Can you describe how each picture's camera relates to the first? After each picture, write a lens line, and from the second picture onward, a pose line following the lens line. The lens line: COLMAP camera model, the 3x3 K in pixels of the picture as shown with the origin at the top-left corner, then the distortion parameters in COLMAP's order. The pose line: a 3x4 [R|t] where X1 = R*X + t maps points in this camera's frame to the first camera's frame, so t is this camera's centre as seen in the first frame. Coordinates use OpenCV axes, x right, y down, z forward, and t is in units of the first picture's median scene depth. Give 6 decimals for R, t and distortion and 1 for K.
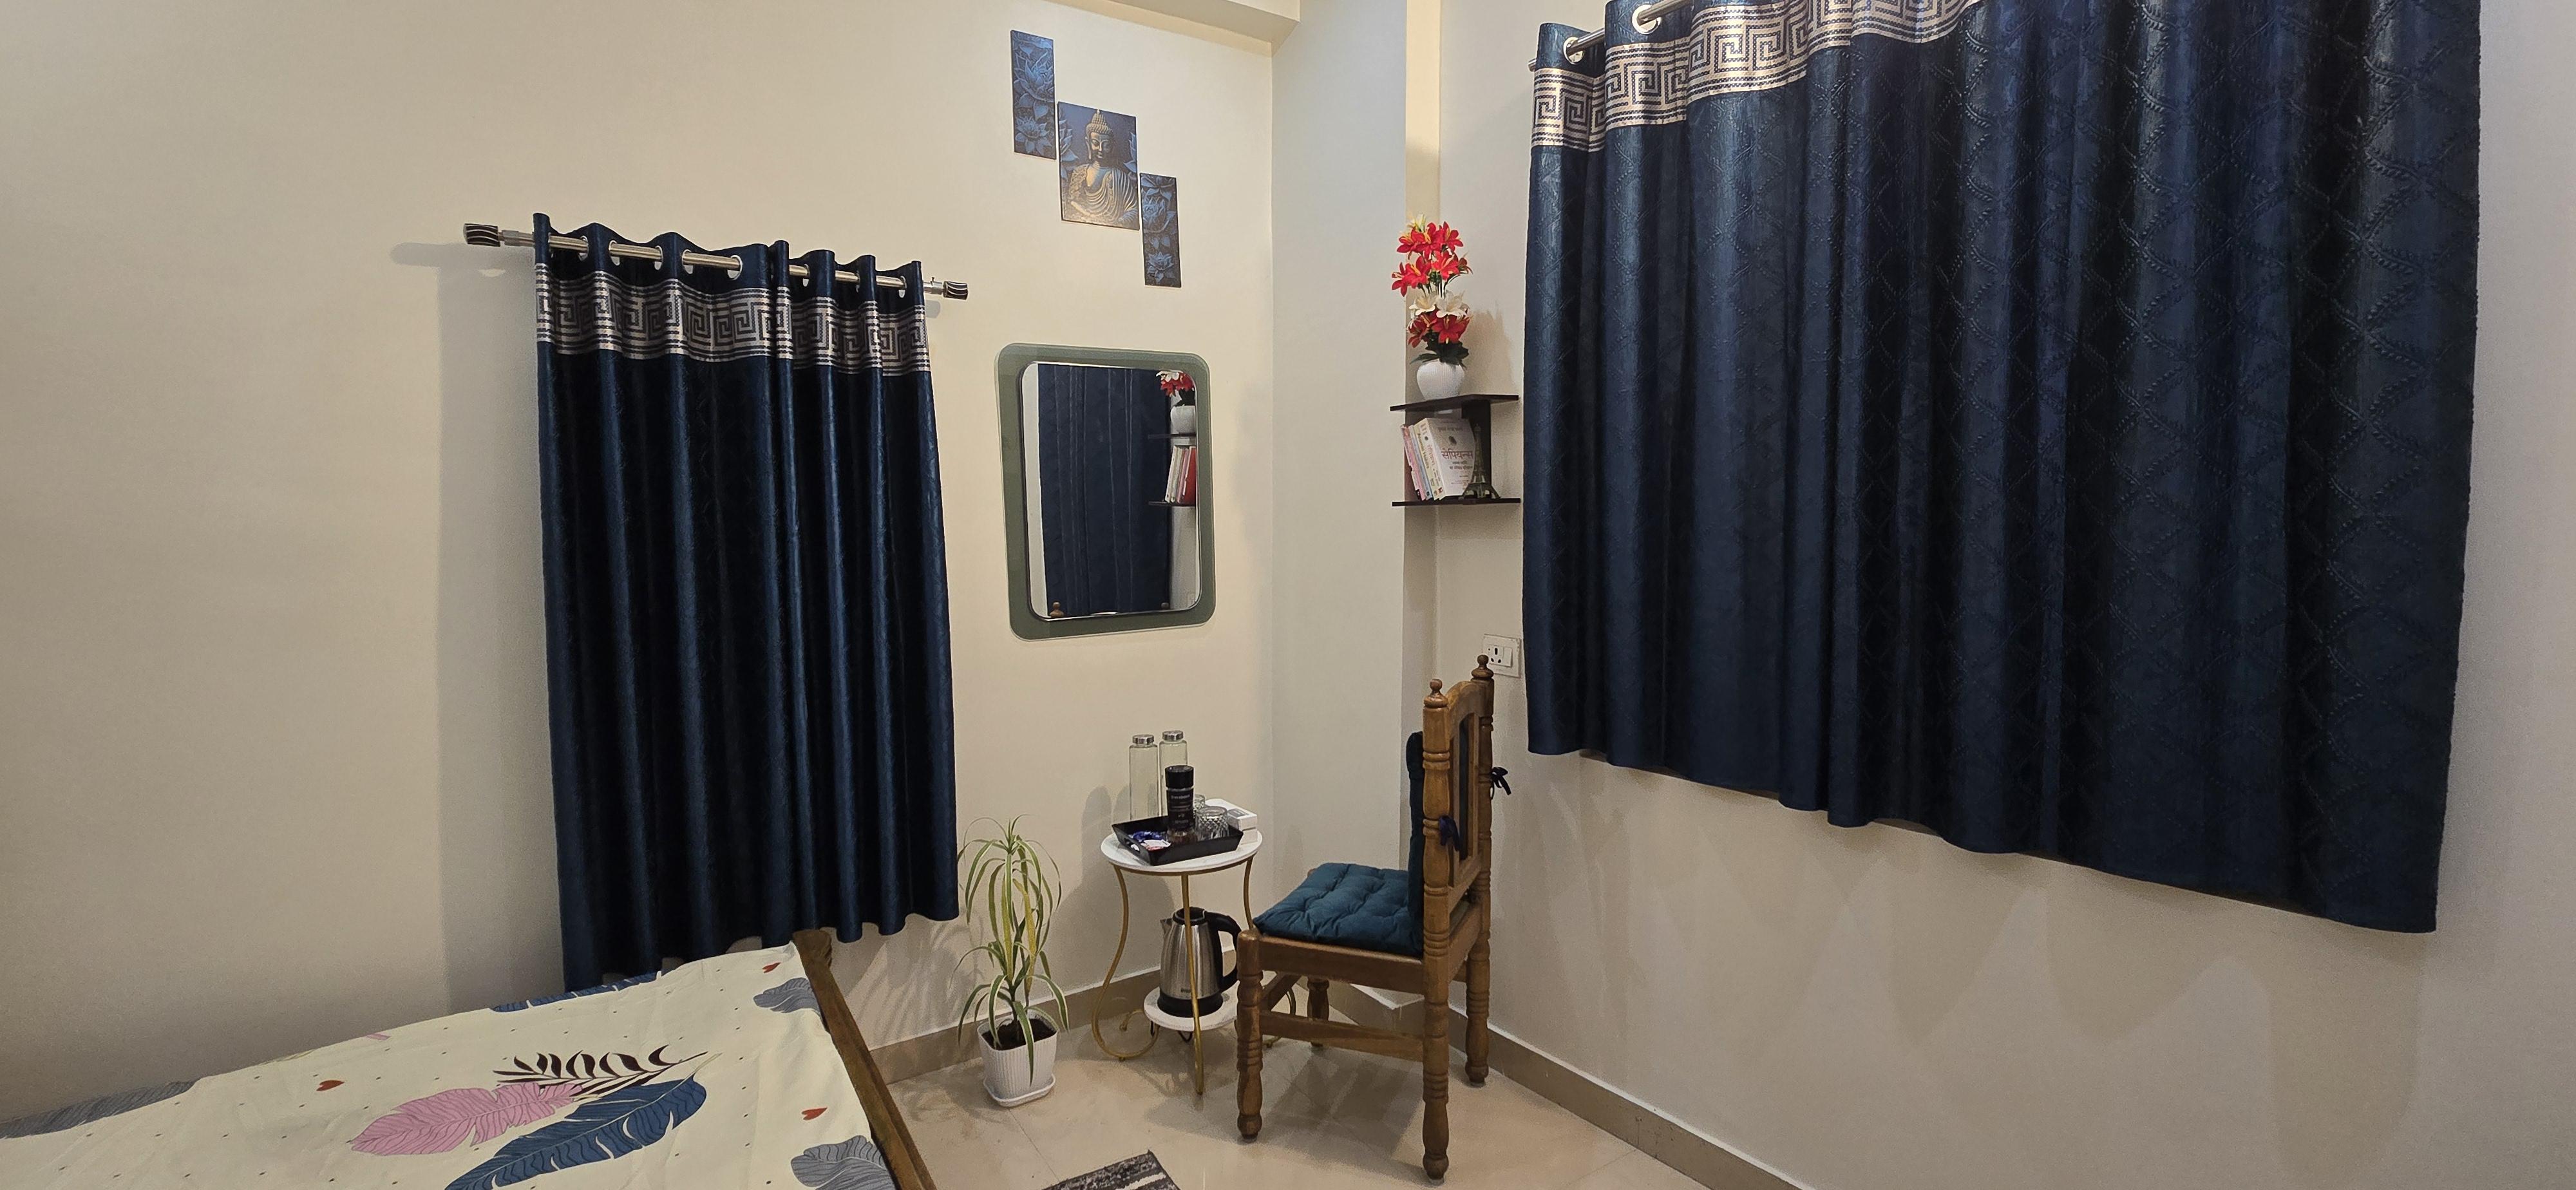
lens RADIAL K [[1052.9, 0, 1282.3], [0, 1052.9, 590.1], [0, 0, 1]] dist [-0.002482, -0.000617]
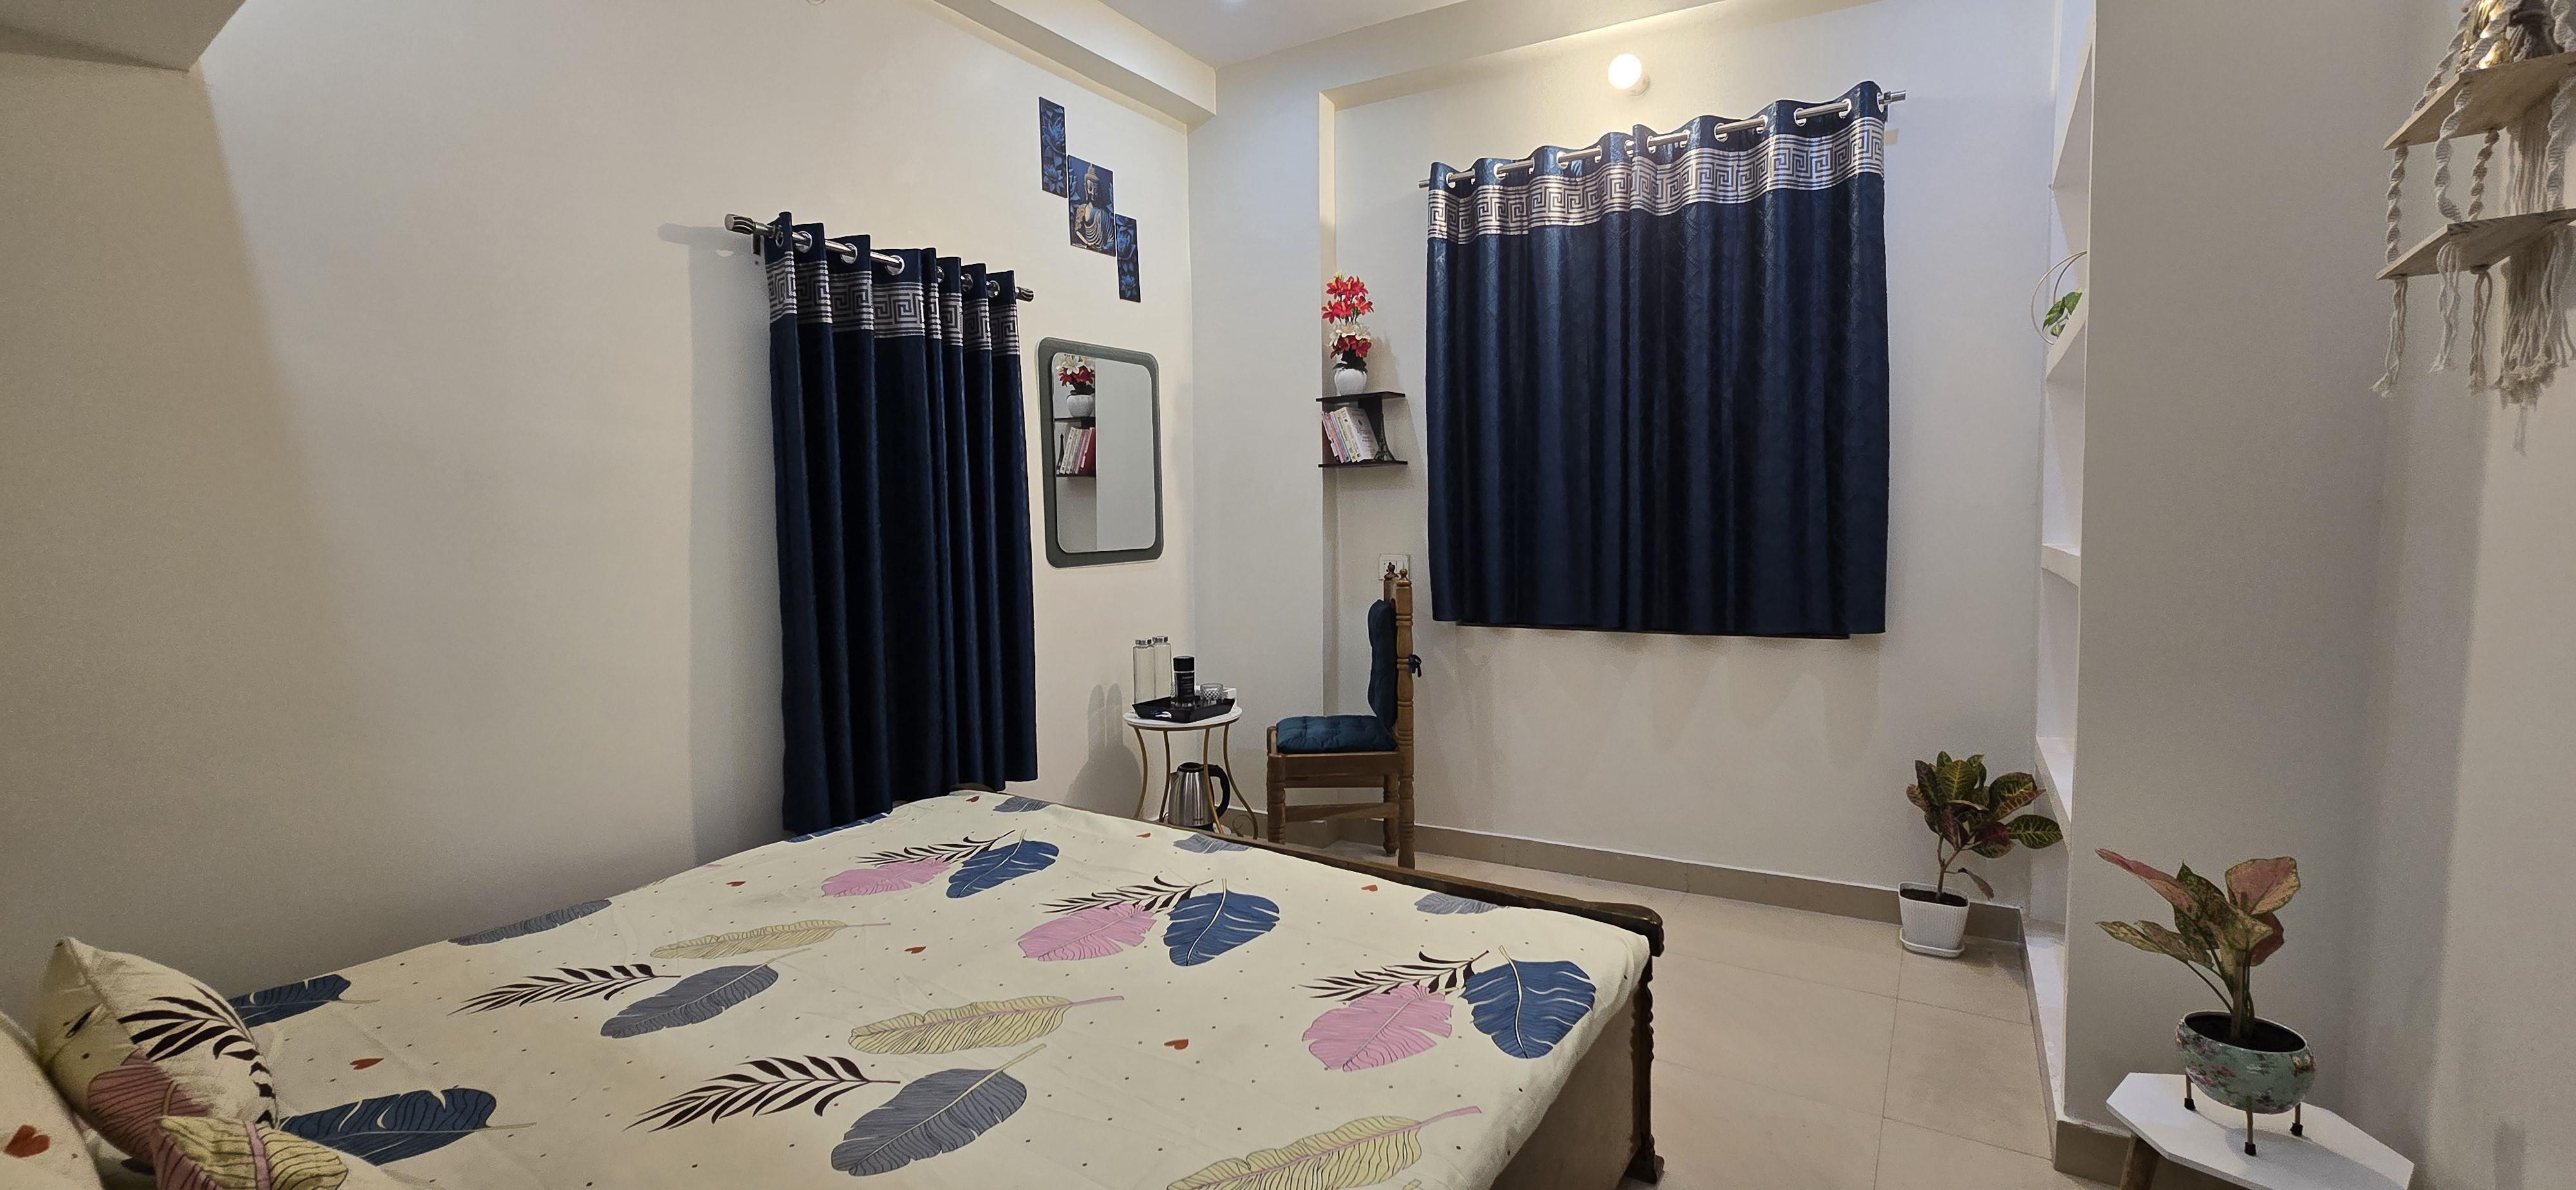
lens RADIAL K [[1052.9, 0, 1292.6], [0, 1052.9, 582.4], [0, 0, 1]] dist [-0.002482, -0.000617]
pose [[0.911186, -0.028586, 0.411002, -0.621735], [0.037660, 0.999193, -0.013996, 0.114671], [-0.410270, 0.028232, 0.911527, -0.351007]]
